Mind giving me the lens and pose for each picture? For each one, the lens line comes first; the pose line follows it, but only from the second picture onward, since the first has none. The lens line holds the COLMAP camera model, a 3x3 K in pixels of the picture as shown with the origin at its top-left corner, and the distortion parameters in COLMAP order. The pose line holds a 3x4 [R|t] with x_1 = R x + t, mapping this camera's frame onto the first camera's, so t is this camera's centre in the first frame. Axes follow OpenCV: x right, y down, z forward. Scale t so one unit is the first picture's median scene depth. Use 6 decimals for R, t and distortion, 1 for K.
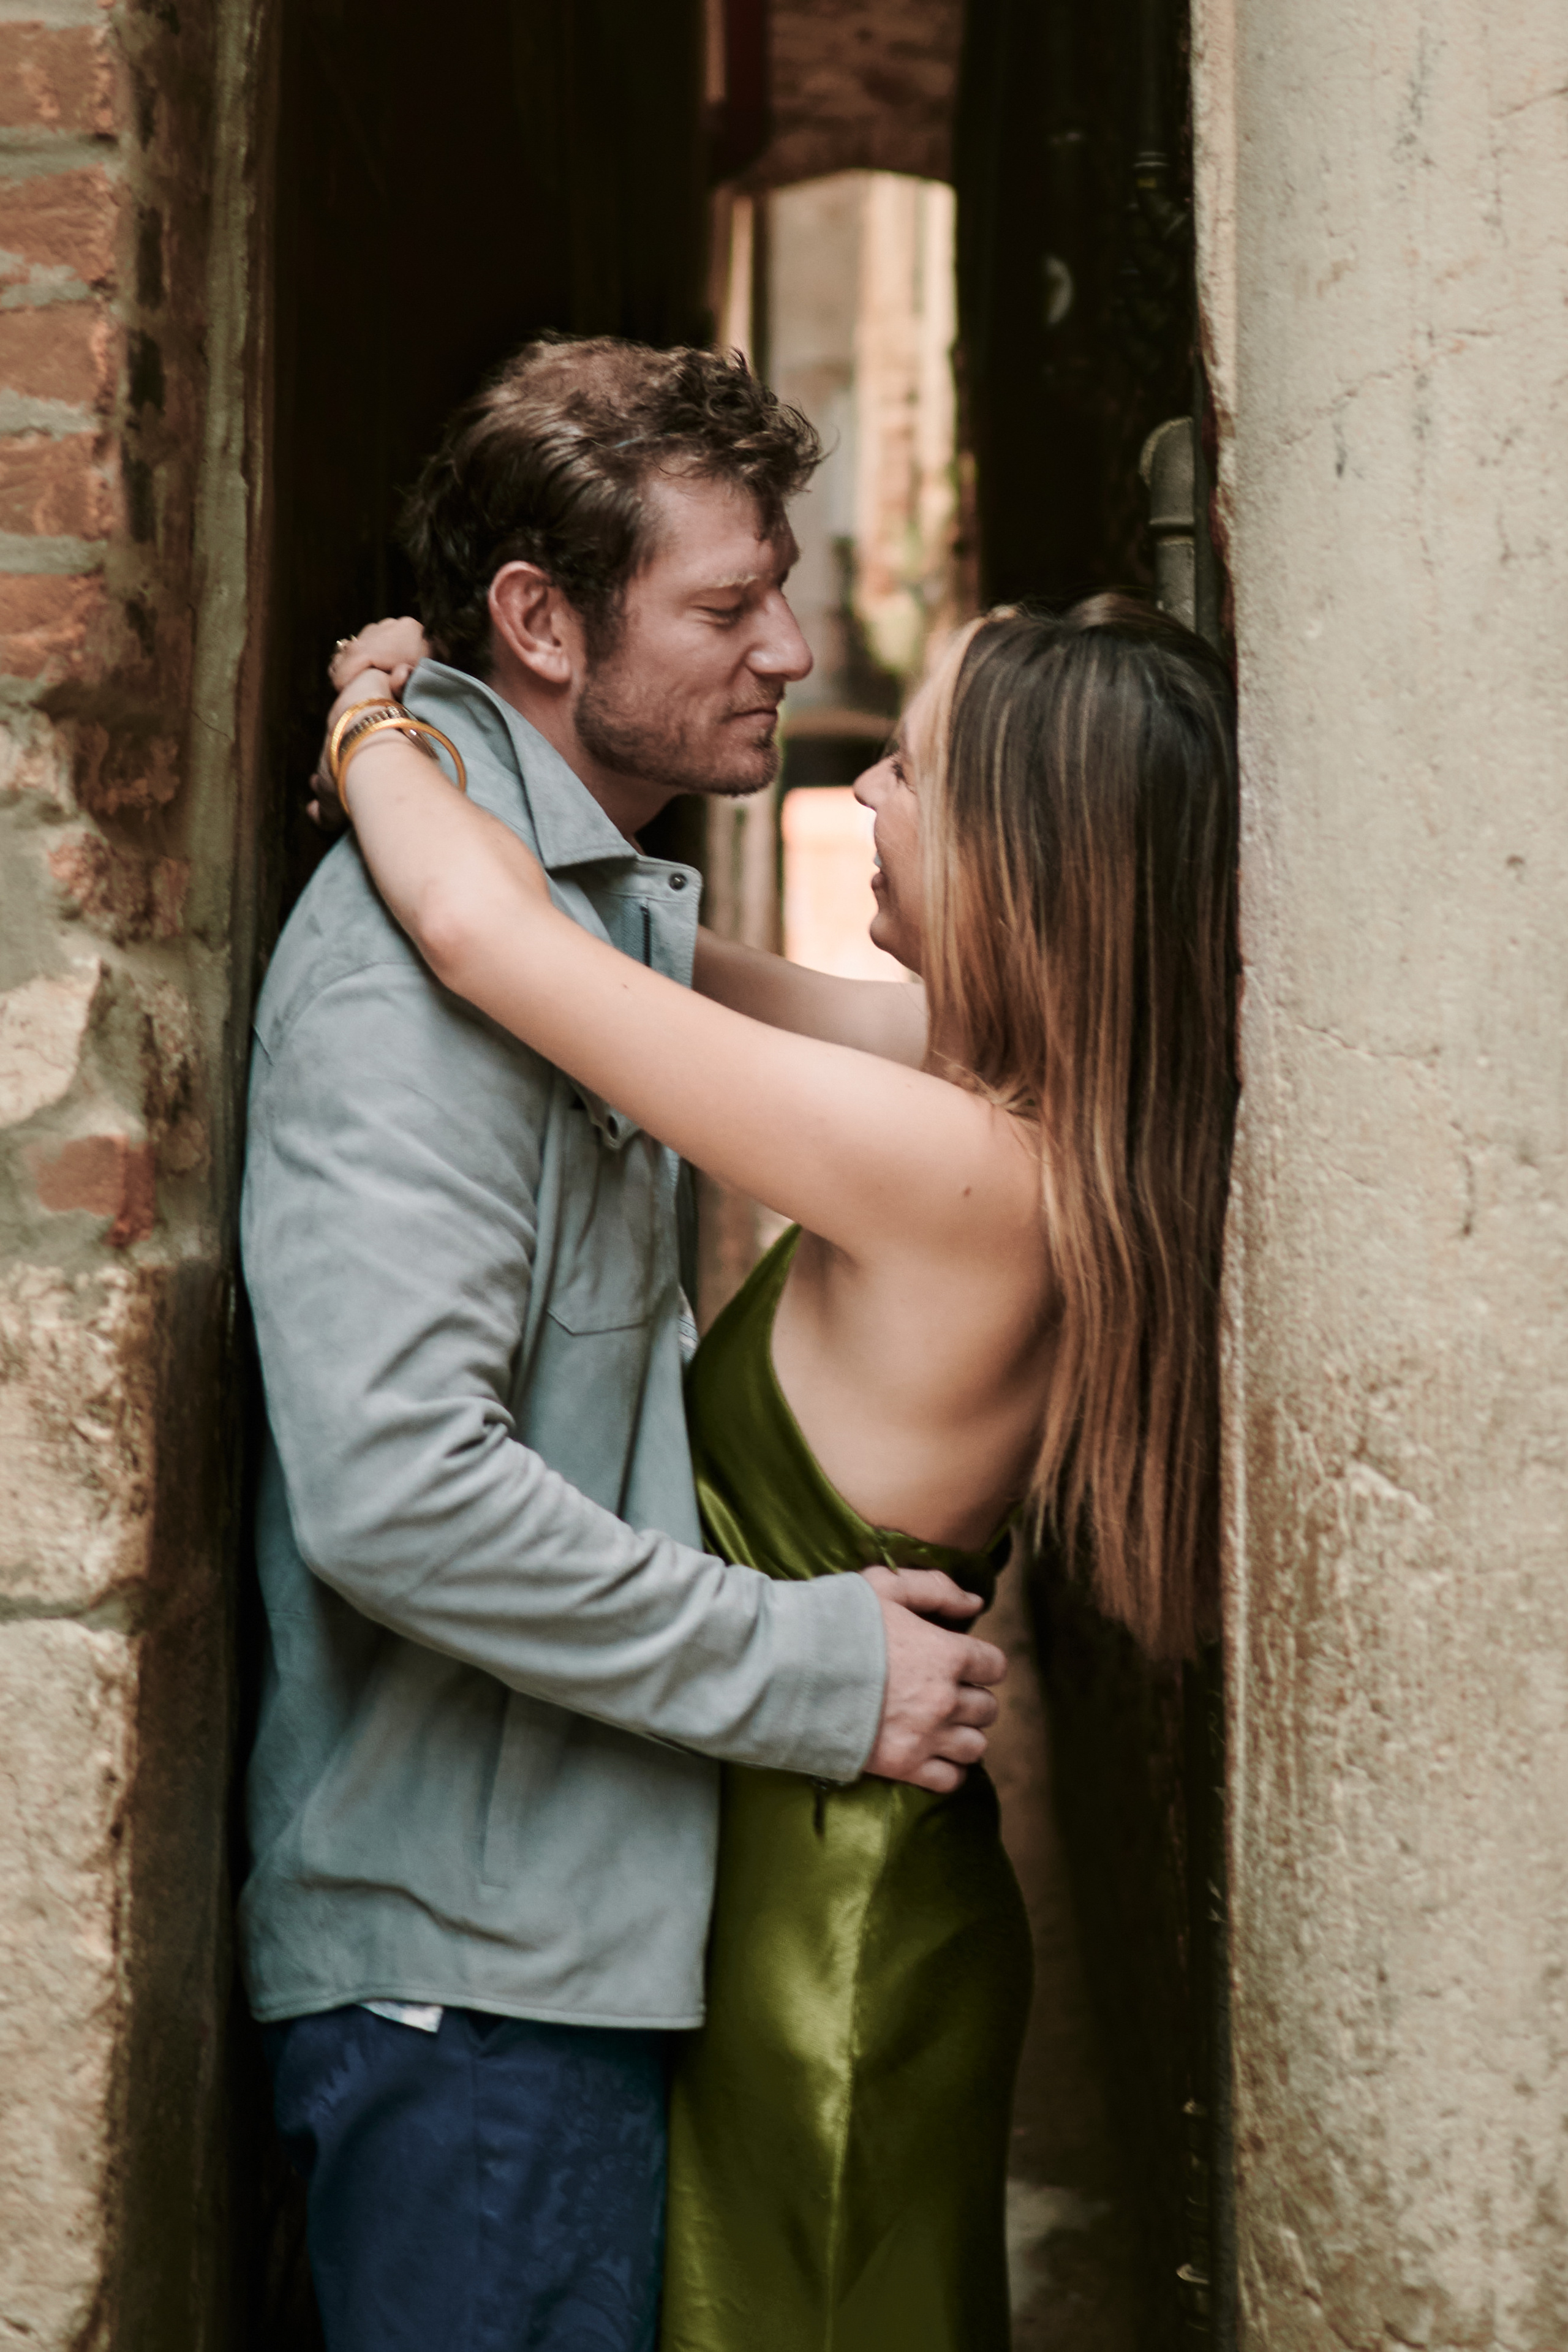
lens RADIAL K [[9962.1, 0, 786.0], [0, 9962.1, 976.9], [0, 0, 1]] dist [-0.014720, -0.363964]
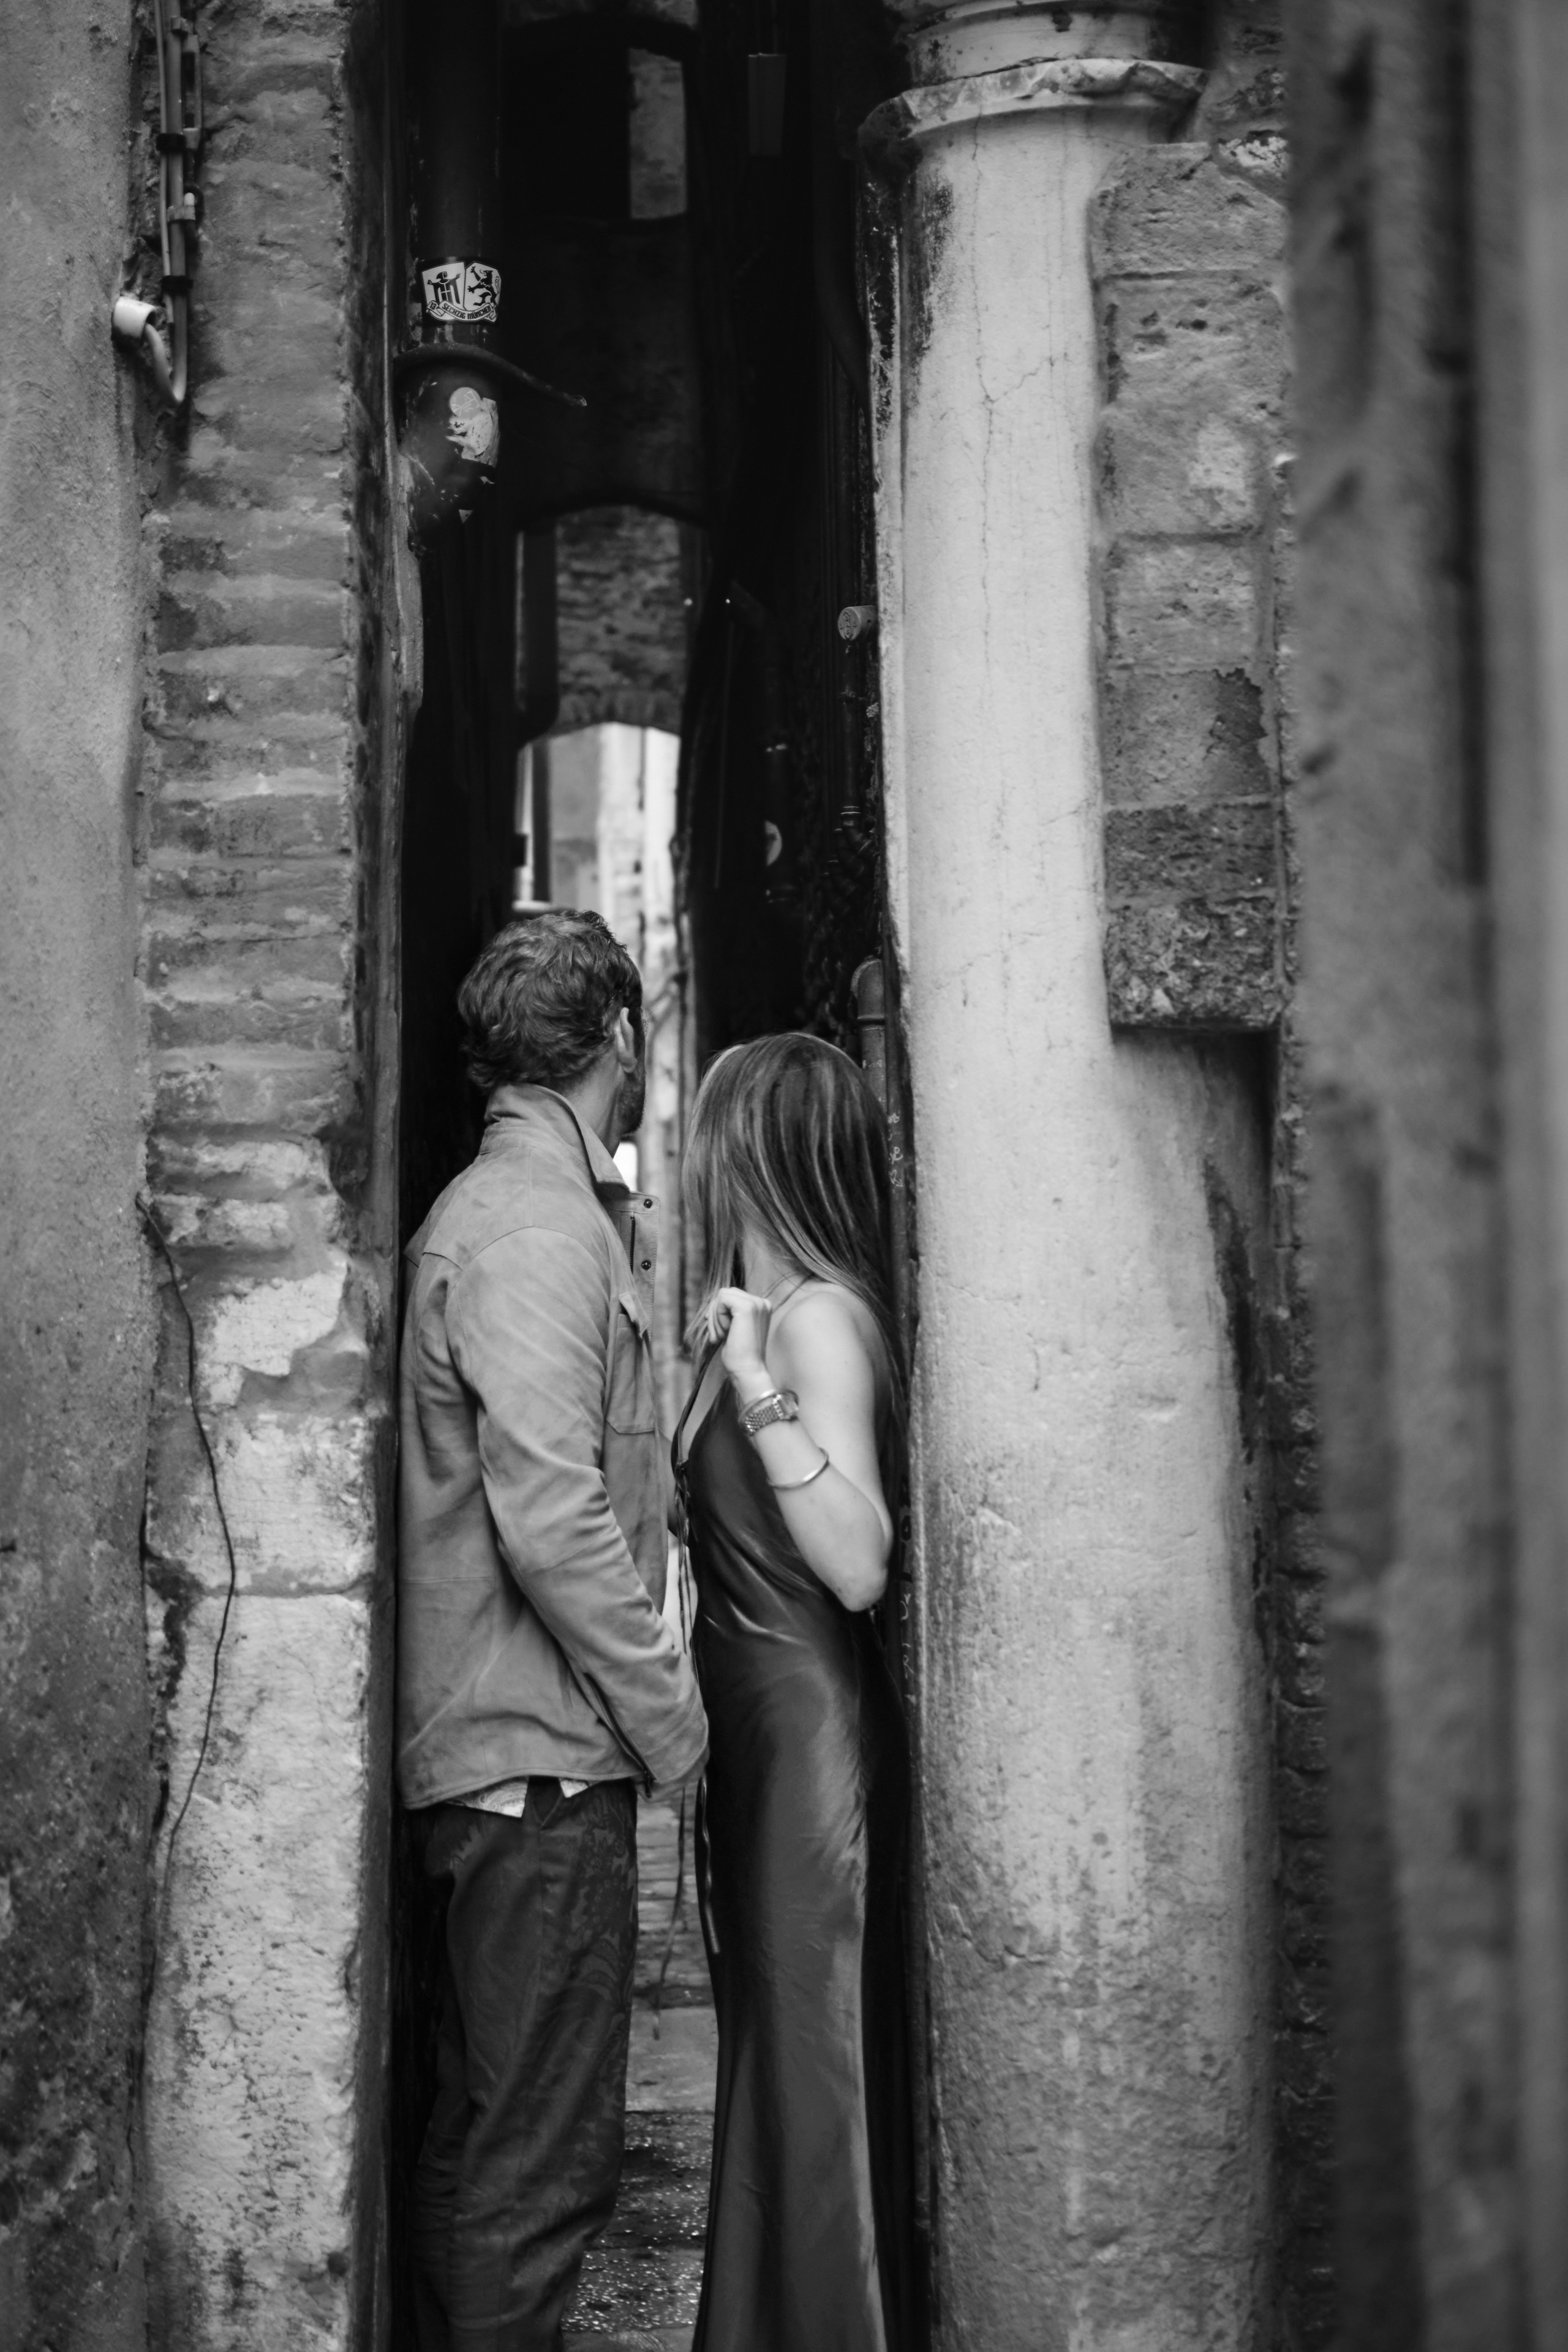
lens RADIAL K [[9962.1, 0, 786.0], [0, 9962.1, 976.9], [0, 0, 1]] dist [-0.014720, -0.363964]
pose [[0.998902, -0.015780, 0.044102, -0.066870], [0.017141, 0.999383, -0.030651, 0.003641], [-0.043591, 0.031373, 0.998557, -0.970589]]
